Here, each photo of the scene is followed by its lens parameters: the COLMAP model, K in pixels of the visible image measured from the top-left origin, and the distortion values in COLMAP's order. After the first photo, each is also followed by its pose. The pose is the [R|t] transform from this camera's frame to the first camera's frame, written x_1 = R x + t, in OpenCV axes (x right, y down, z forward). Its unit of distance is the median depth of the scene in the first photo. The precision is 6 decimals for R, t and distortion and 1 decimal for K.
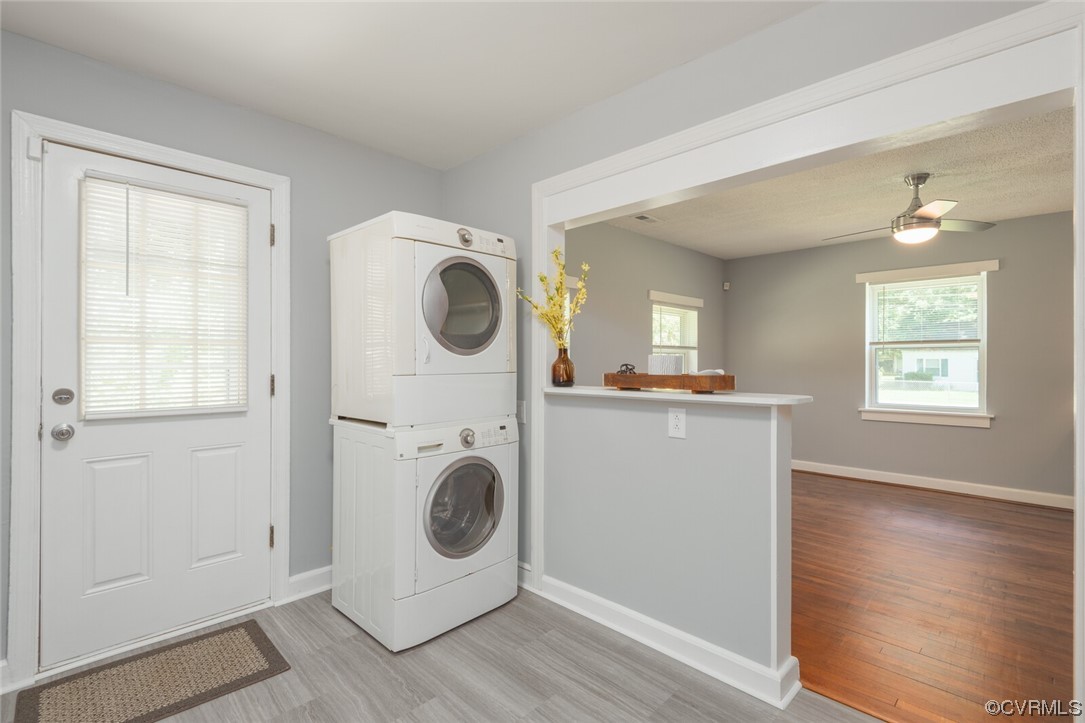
lens RADIAL K [[502.8, 0, 532.0], [0, 502.8, 359.4], [0, 0, 1]] dist [0.000785, -0.016823]
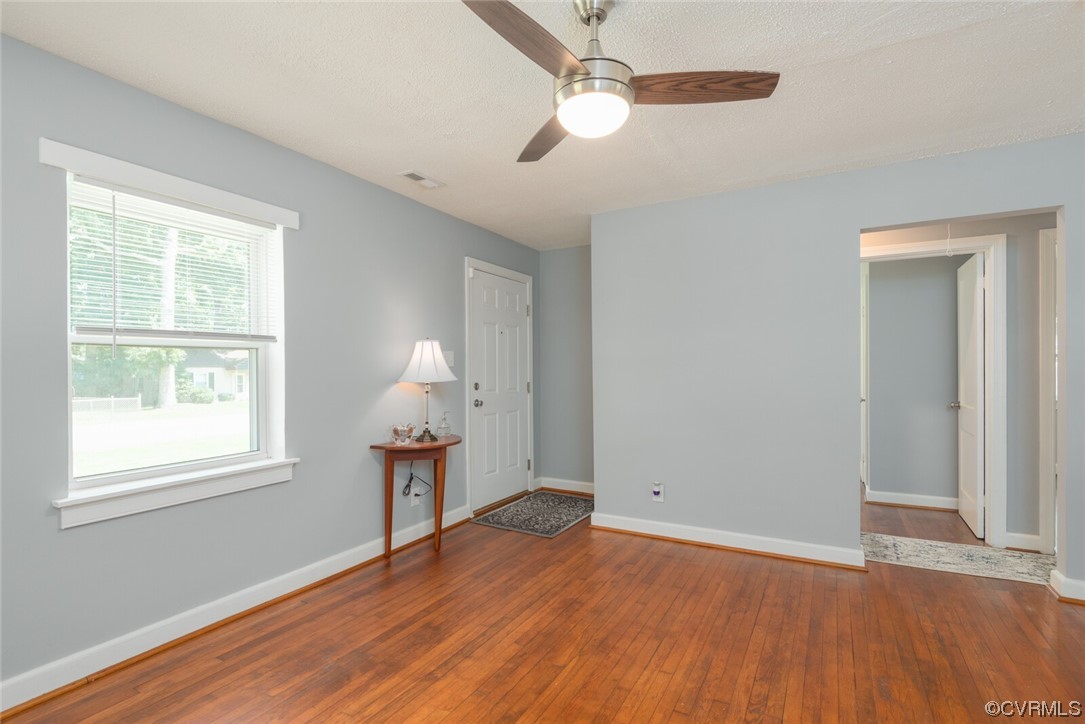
lens RADIAL K [[513.8, 0, 530.2], [0, 513.8, 368.6], [0, 0, 1]] dist [-0.000646, -0.000235]
pose [[-0.272975, 0.004664, 0.962010, 0.192794], [0.002745, 0.999988, -0.004069, 0.001875], [-0.962017, 0.001530, -0.272984, 0.778392]]
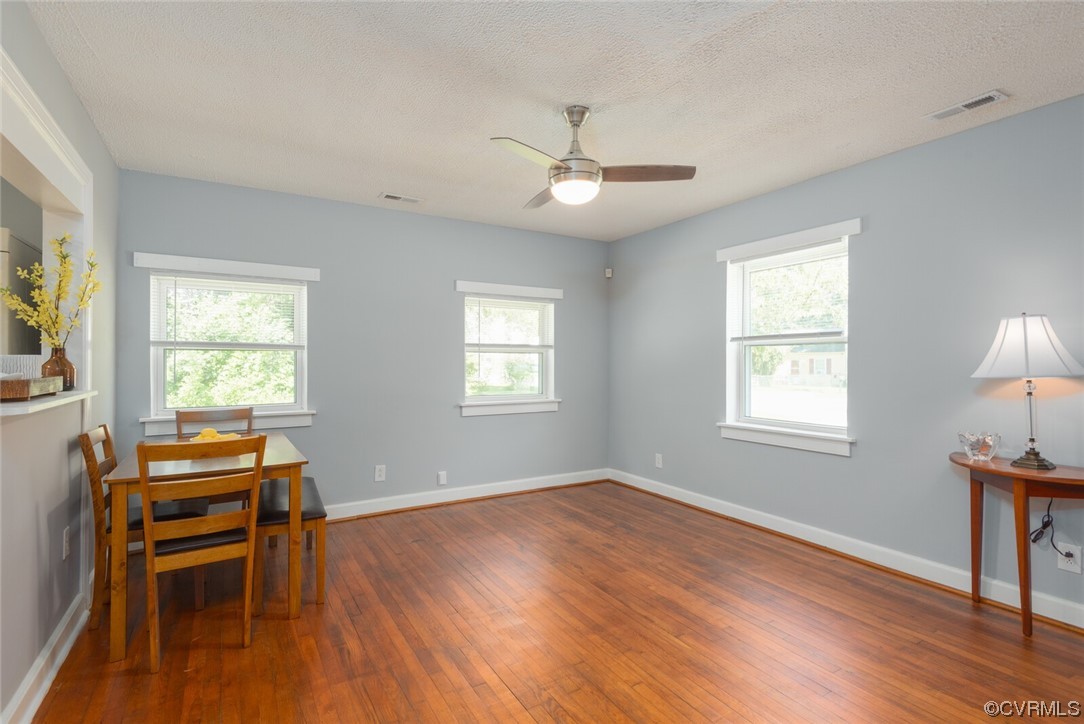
lens RADIAL K [[517.6, 0, 547.9], [0, 517.6, 358.6], [0, 0, 1]] dist [0.004741, -0.000078]
pose [[0.974154, -0.001117, -0.225882, 0.587226], [0.000705, 0.999998, -0.001907, -0.000667], [0.225884, 0.001699, 0.974153, 0.160094]]
